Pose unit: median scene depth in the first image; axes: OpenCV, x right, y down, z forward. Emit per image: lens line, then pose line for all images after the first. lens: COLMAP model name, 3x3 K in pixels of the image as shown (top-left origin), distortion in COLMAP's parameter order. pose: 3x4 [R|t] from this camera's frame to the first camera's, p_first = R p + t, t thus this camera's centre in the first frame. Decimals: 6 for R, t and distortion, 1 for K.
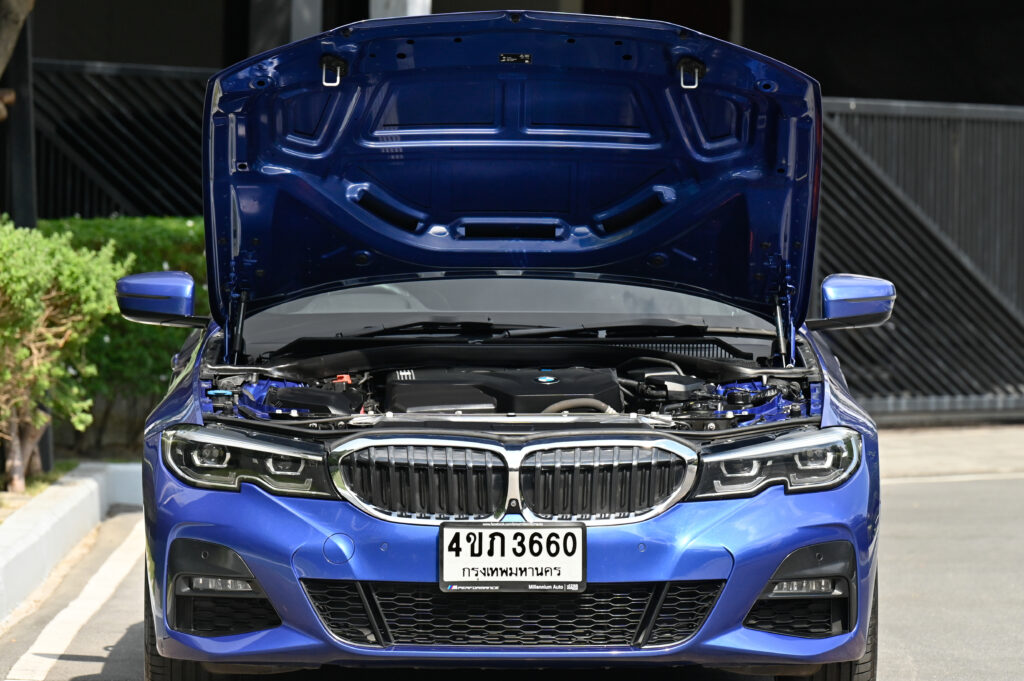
lens RADIAL K [[5844.4, 0, 512.0], [0, 5844.4, 340.5], [0, 0, 1]] dist [-0.026335, -4.855286]
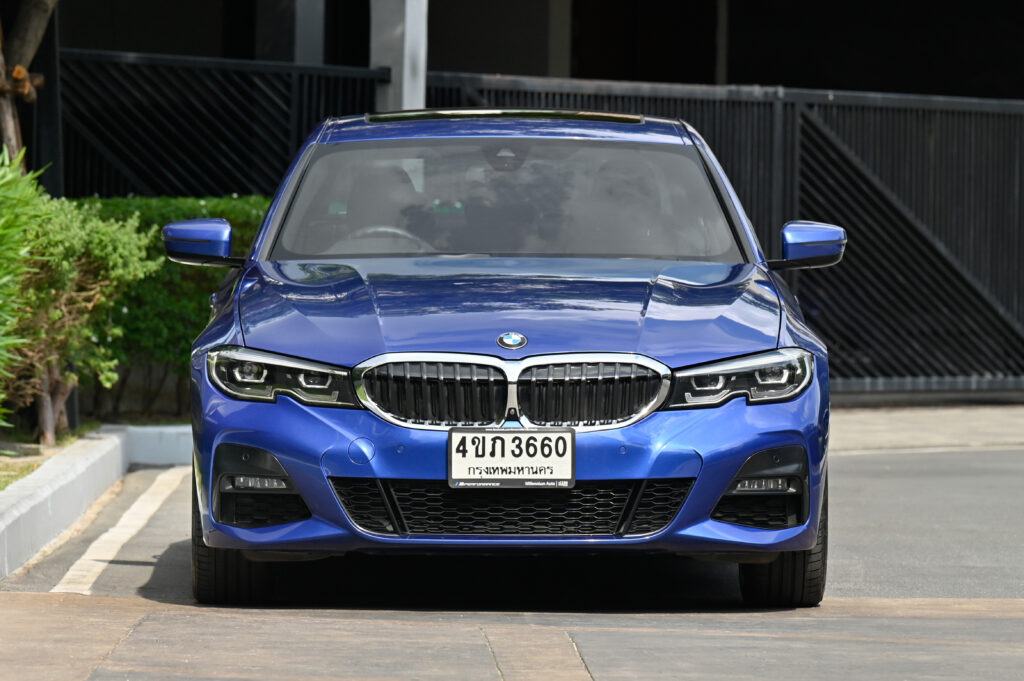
lens RADIAL K [[5844.4, 0, 512.0], [0, 5844.4, 340.5], [0, 0, 1]] dist [-0.026335, -4.855286]
pose [[0.999998, -0.000105, 0.001760, -0.001791], [0.000106, 1.000000, -0.000546, 0.014068], [-0.001760, 0.000546, 0.999998, -0.156485]]
